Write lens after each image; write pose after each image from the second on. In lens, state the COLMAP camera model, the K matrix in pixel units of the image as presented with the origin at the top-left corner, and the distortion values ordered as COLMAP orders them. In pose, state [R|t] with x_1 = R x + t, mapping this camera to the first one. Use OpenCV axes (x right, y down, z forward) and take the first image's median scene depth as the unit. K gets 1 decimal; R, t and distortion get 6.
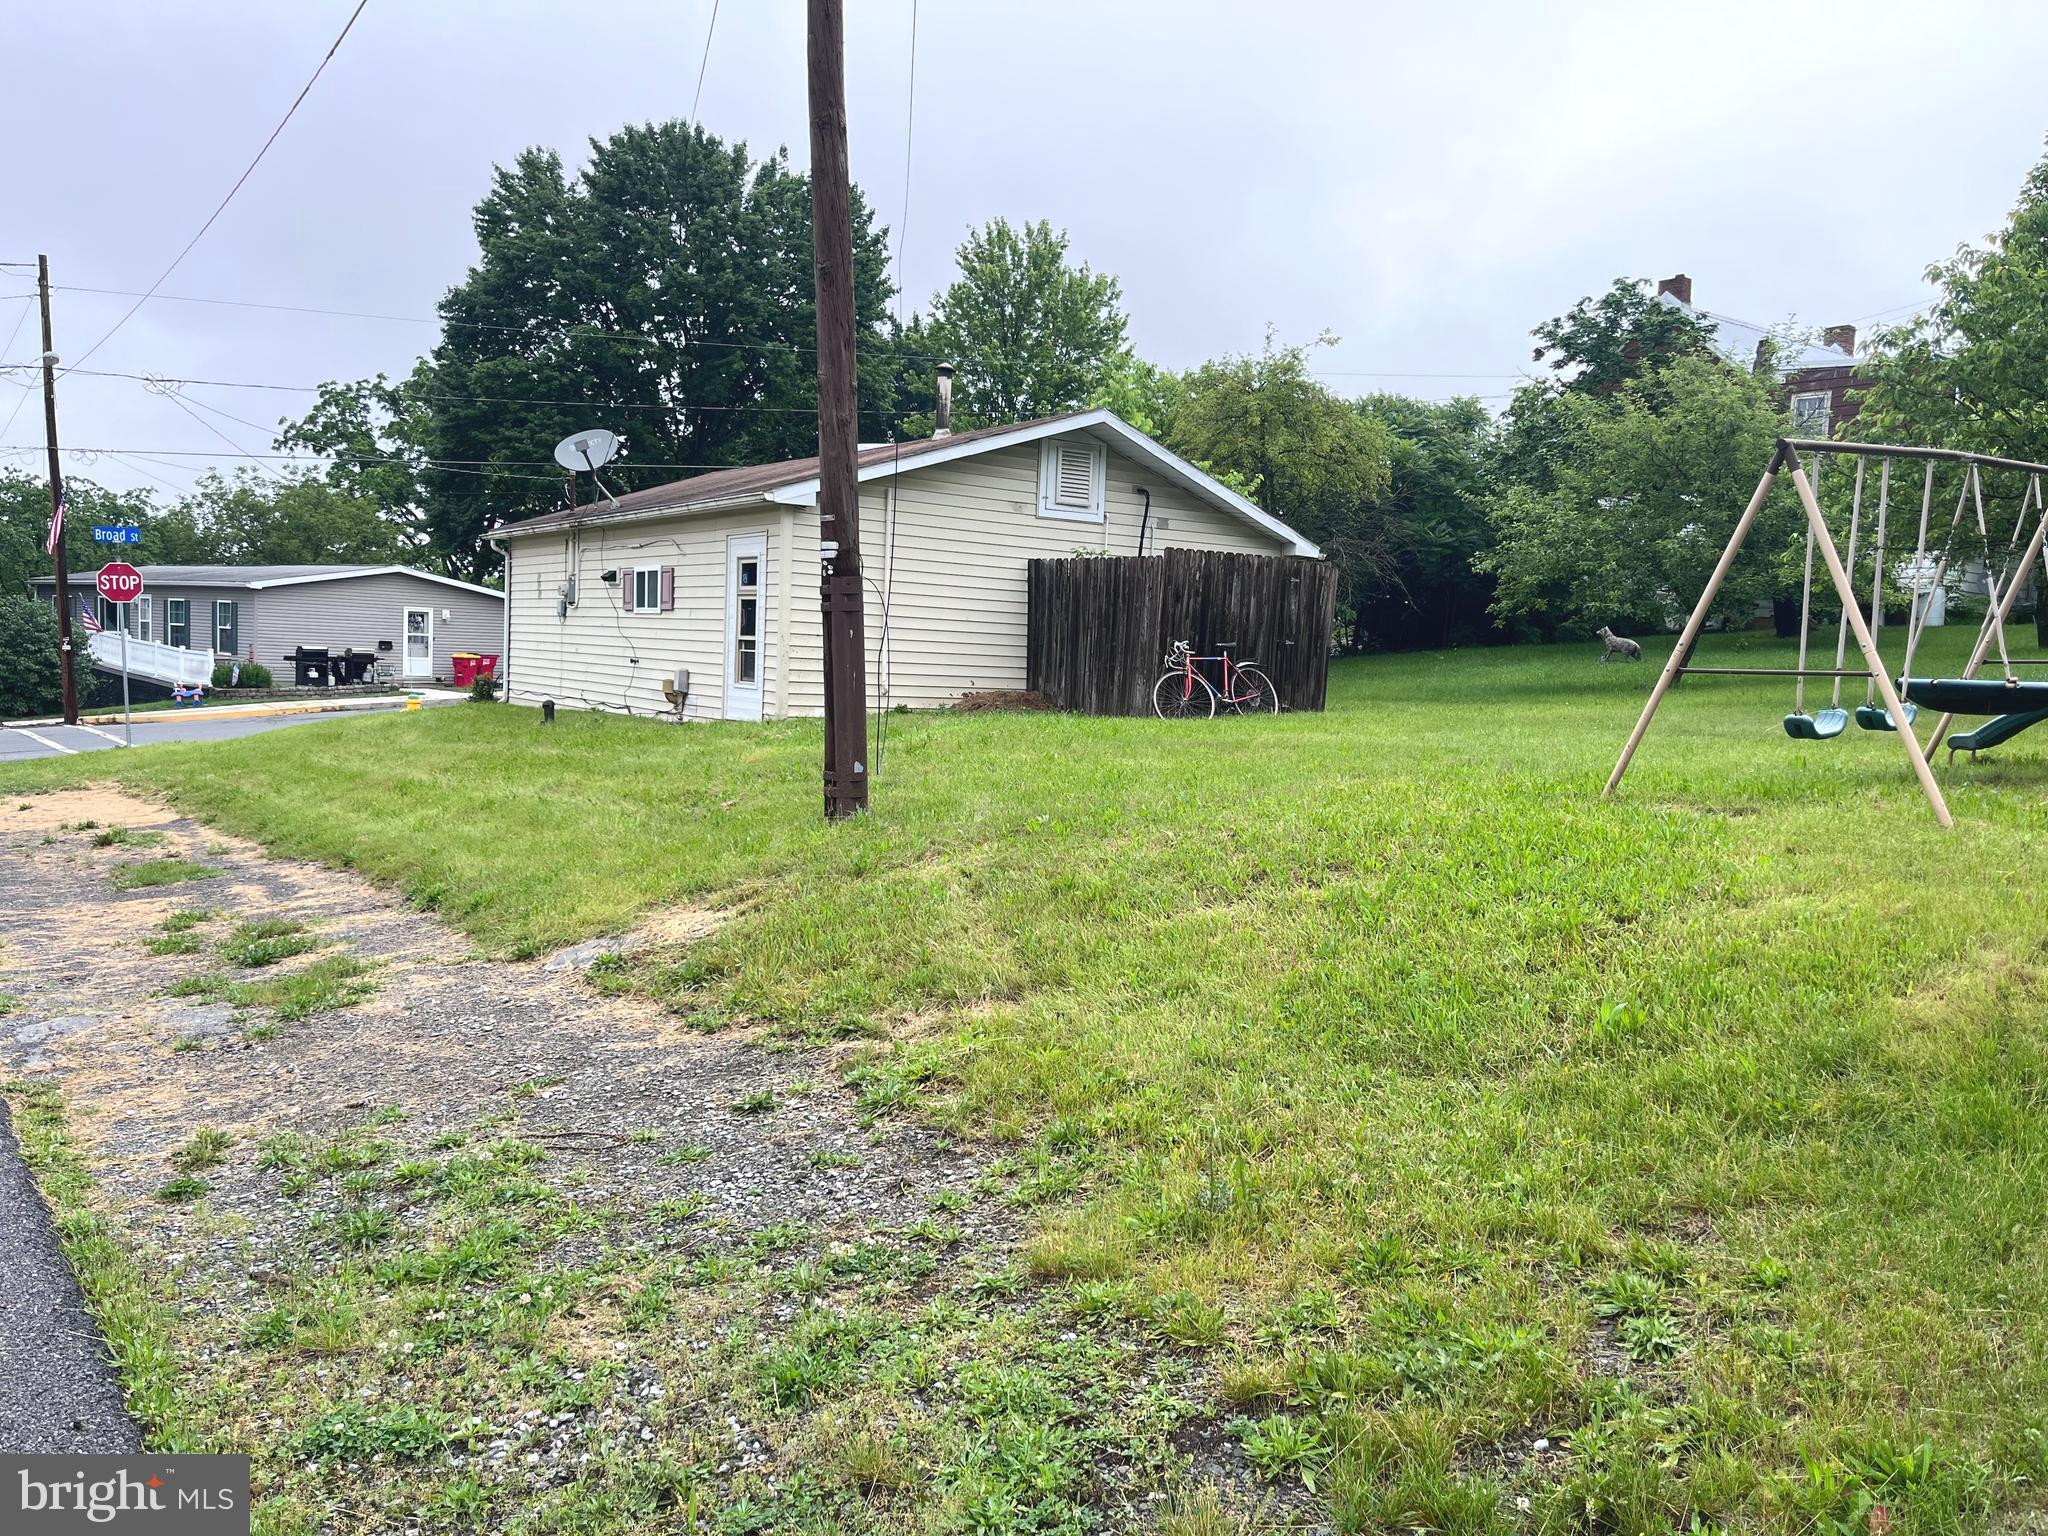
lens RADIAL K [[1562.1, 0, 1023.8], [0, 1562.1, 769.0], [0, 0, 1]] dist [0.029390, -0.027336]
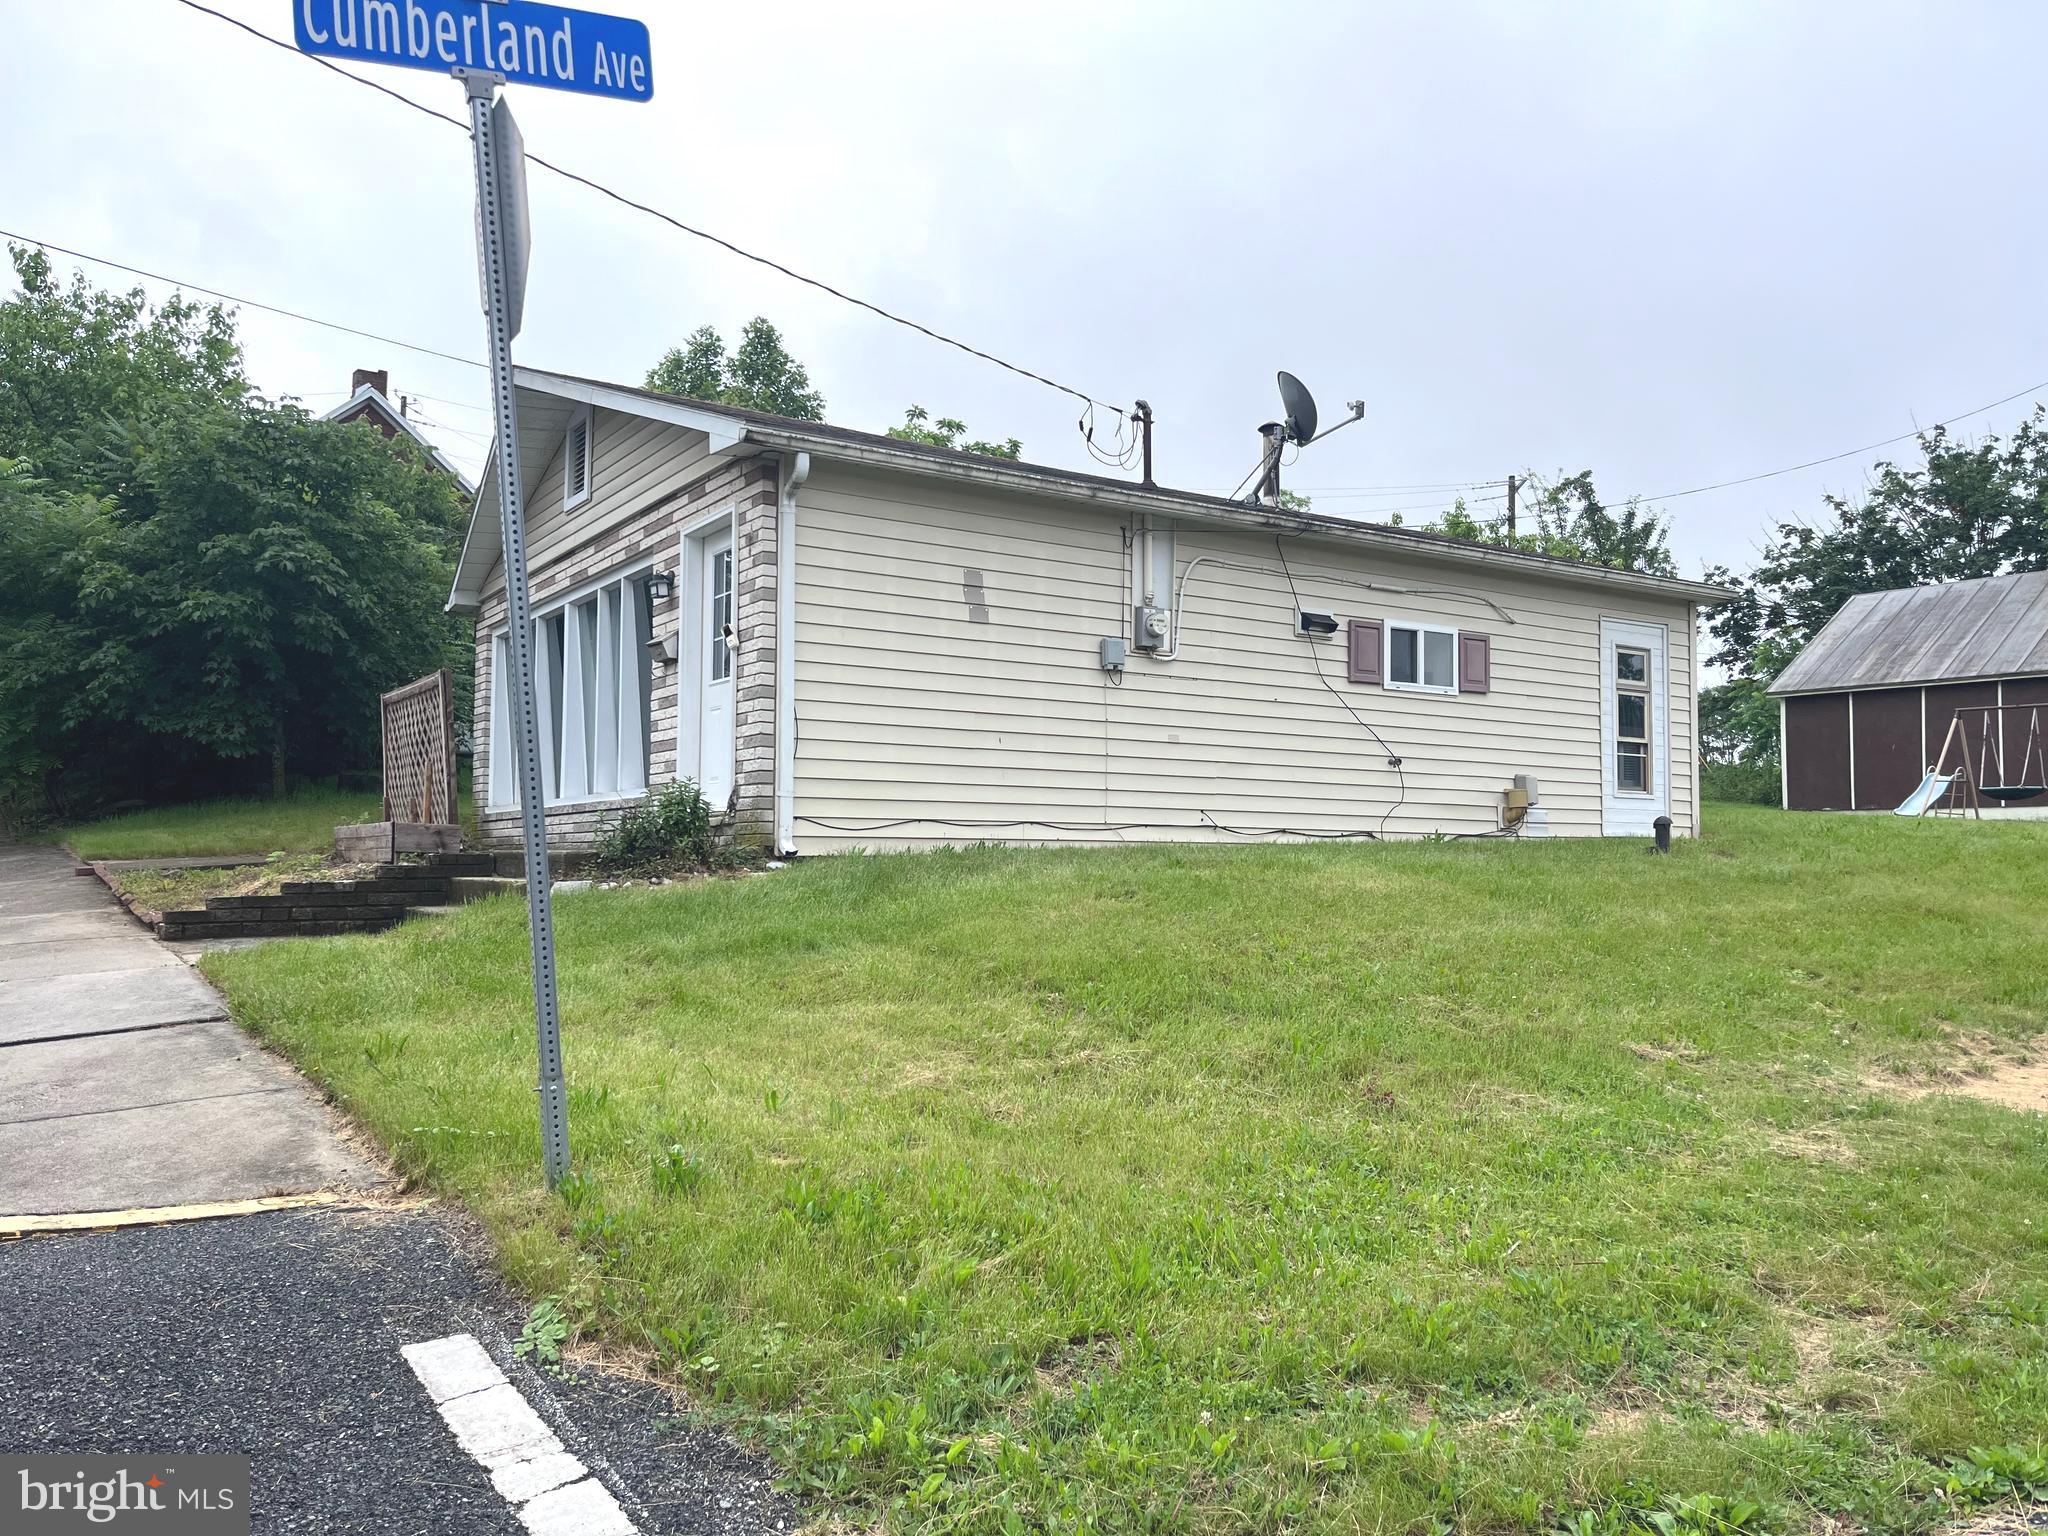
lens RADIAL K [[1562.1, 0, 1024.9], [0, 1562.1, 771.6], [0, 0, 1]] dist [0.029390, -0.027336]
pose [[0.015144, 0.014532, 0.999780, -0.957860], [0.066757, 0.997649, -0.015512, -0.068847], [-0.997654, 0.066978, 0.014138, 1.210010]]
